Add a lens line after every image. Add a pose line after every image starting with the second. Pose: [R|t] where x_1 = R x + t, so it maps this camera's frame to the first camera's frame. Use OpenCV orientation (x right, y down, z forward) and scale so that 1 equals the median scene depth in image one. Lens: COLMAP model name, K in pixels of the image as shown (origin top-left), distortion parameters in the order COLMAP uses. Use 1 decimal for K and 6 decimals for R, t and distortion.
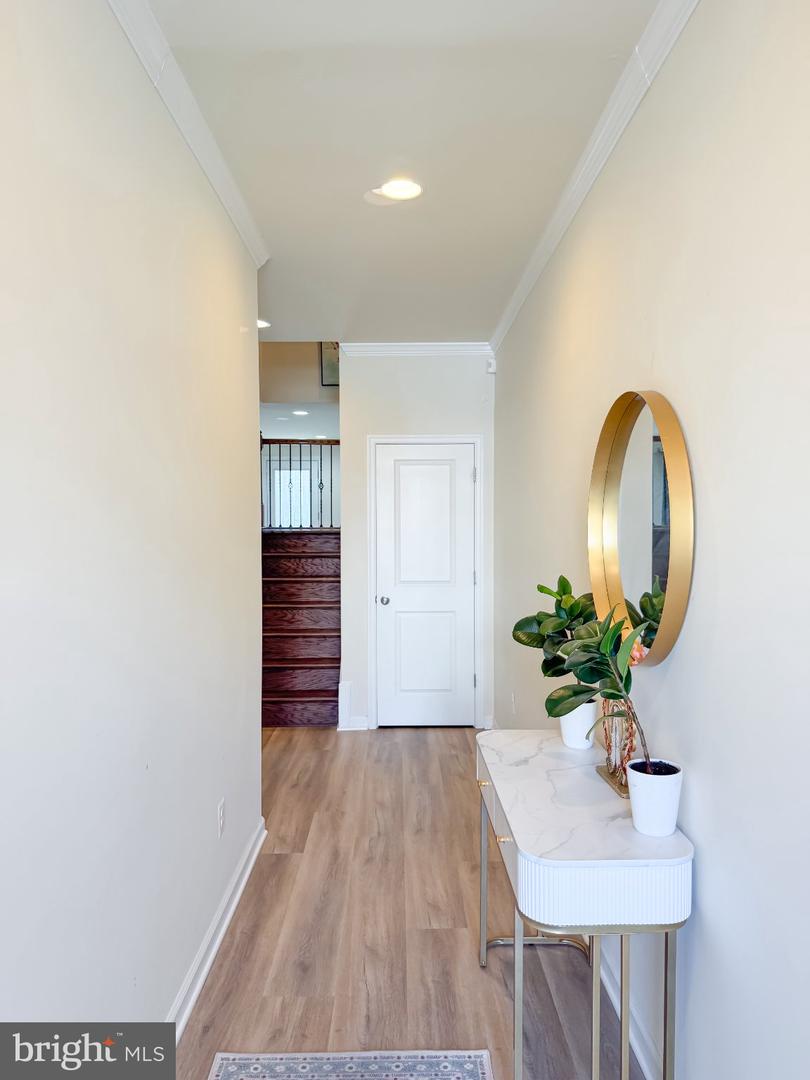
lens RADIAL K [[756.6, 0, 405.5], [0, 756.6, 537.1], [0, 0, 1]] dist [0.027076, -0.029163]
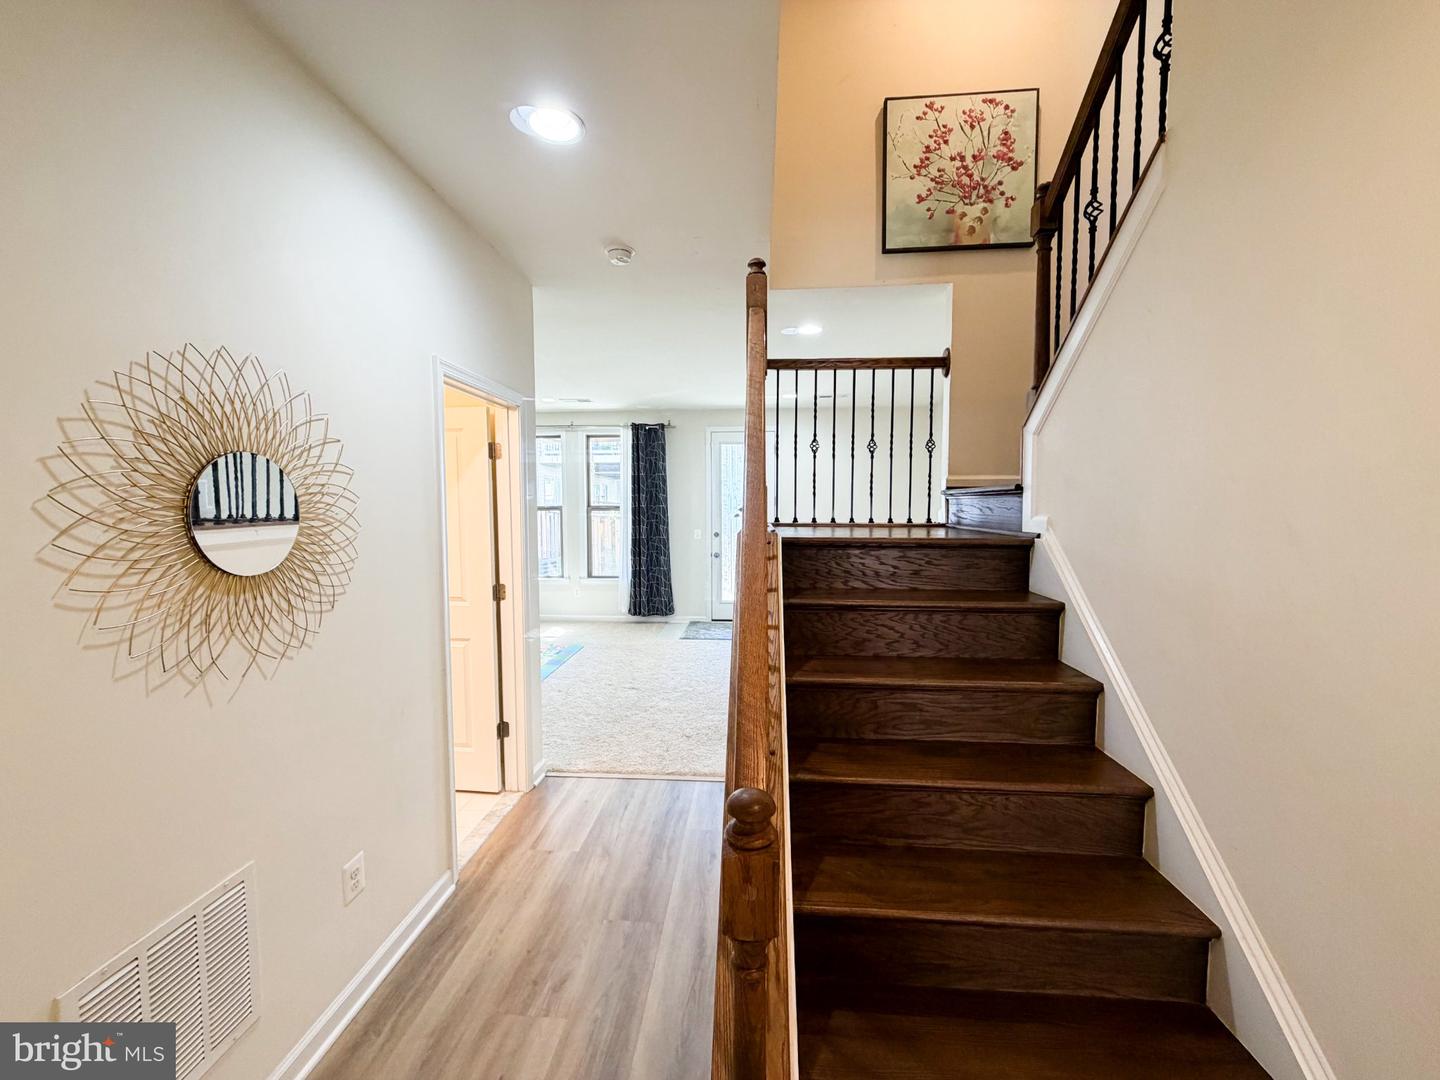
lens RADIAL K [[569.0, 0, 717.6], [0, 569.0, 537.0], [0, 0, 1]] dist [0.000841, 0.000518]
pose [[0.996620, 0.004567, -0.082019, -0.197366], [-0.001777, 0.999418, 0.034058, -0.018178], [0.082127, -0.033797, 0.996049, 0.617789]]
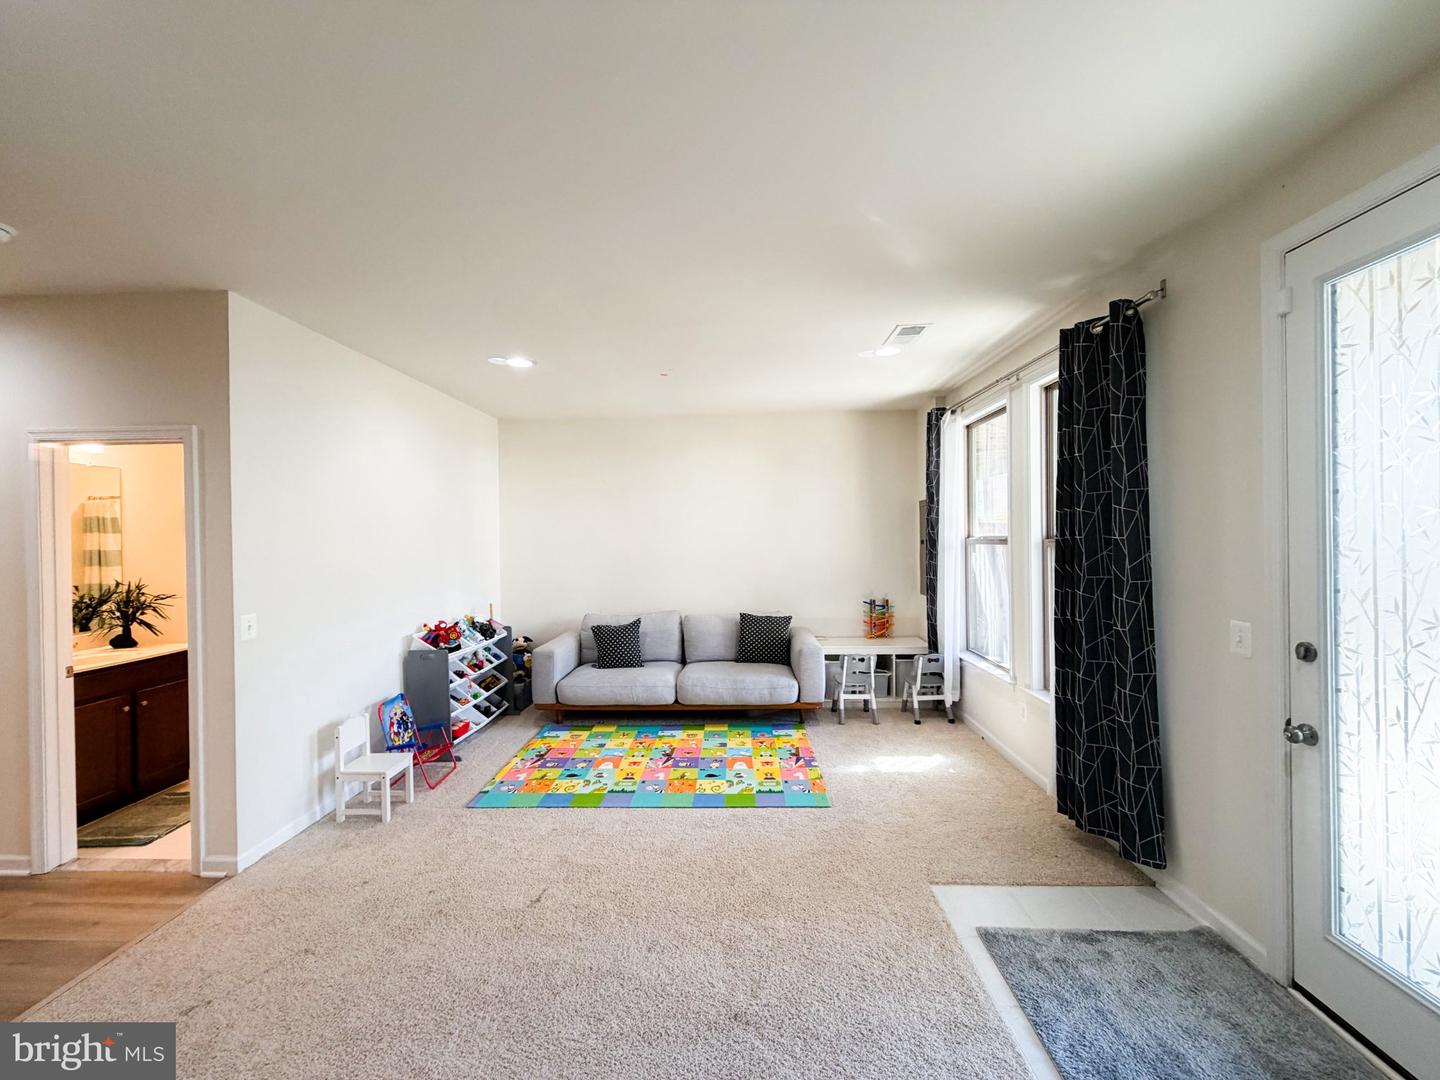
lens RADIAL K [[569.0, 0, 714.3], [0, 569.0, 541.0], [0, 0, 1]] dist [0.000841, 0.000518]
pose [[-0.045953, 0.004438, -0.998934, -0.117646], [-0.010864, 0.999929, 0.004942, -0.025708], [0.998885, 0.011080, -0.045902, 0.955860]]
